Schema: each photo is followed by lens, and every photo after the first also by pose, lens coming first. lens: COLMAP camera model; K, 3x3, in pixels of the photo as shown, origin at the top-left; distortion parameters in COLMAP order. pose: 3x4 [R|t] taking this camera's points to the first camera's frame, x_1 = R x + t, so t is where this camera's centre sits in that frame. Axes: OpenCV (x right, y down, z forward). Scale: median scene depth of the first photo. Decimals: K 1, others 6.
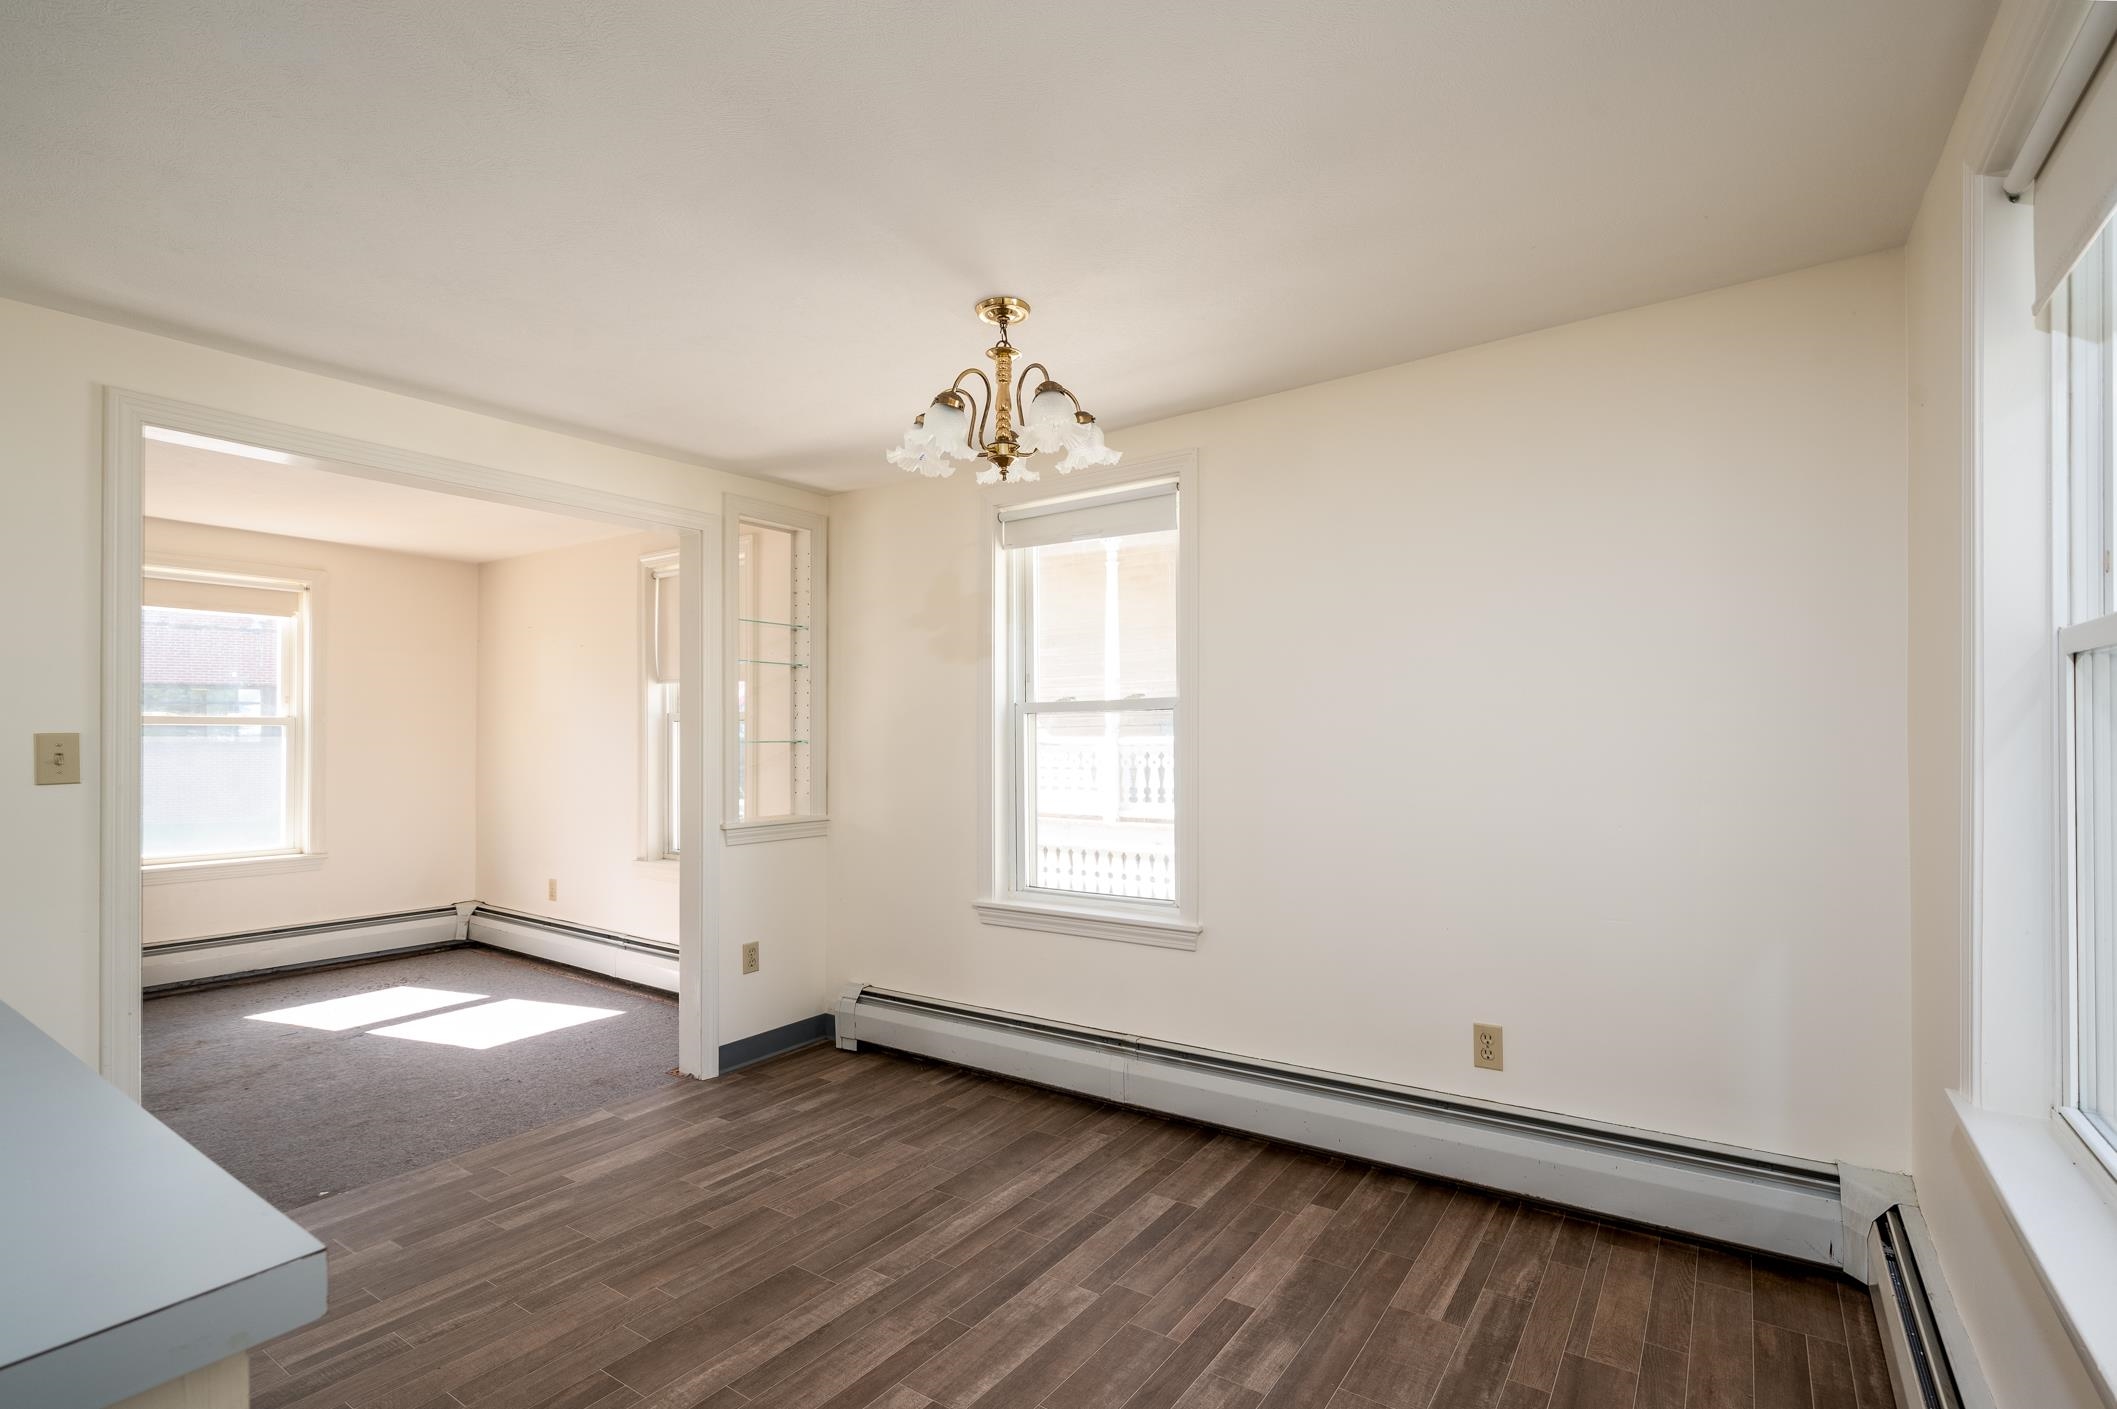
lens RADIAL K [[985.8, 0, 1050.8], [0, 985.8, 743.7], [0, 0, 1]] dist [-0.001751, -0.000376]
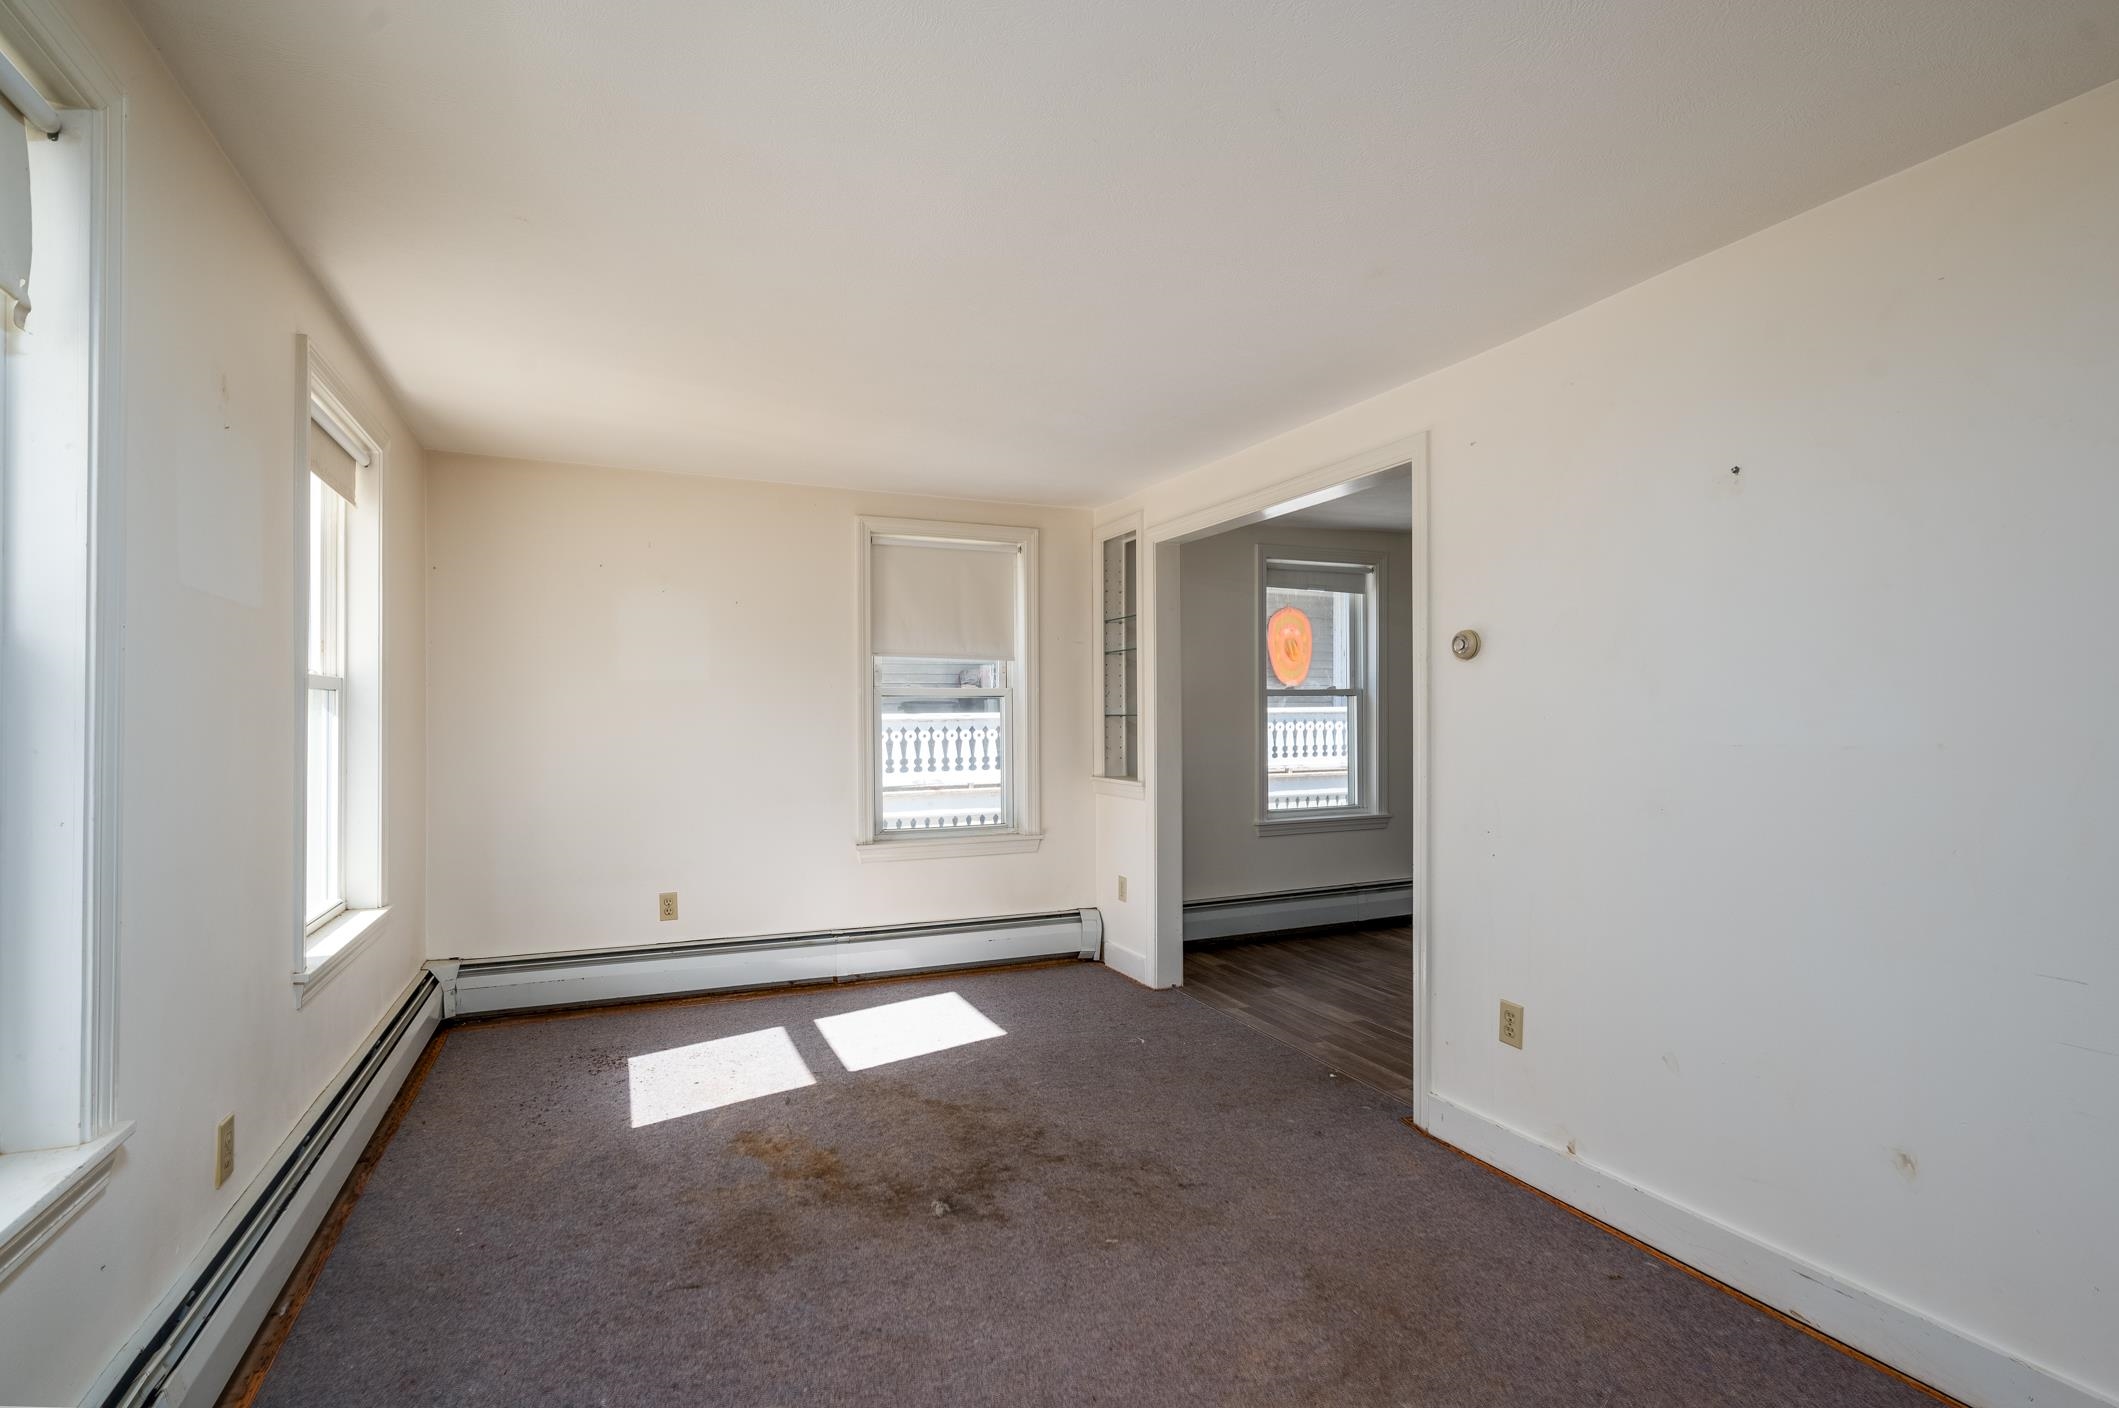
lens RADIAL K [[986.7, 0, 1051.8], [0, 986.7, 743.3], [0, 0, 1]] dist [-0.001751, -0.000376]
pose [[0.510736, -0.023786, 0.859409, -1.449570], [-0.002549, 0.999571, 0.029180, -0.009582], [-0.859734, -0.017094, 0.510456, 0.471687]]
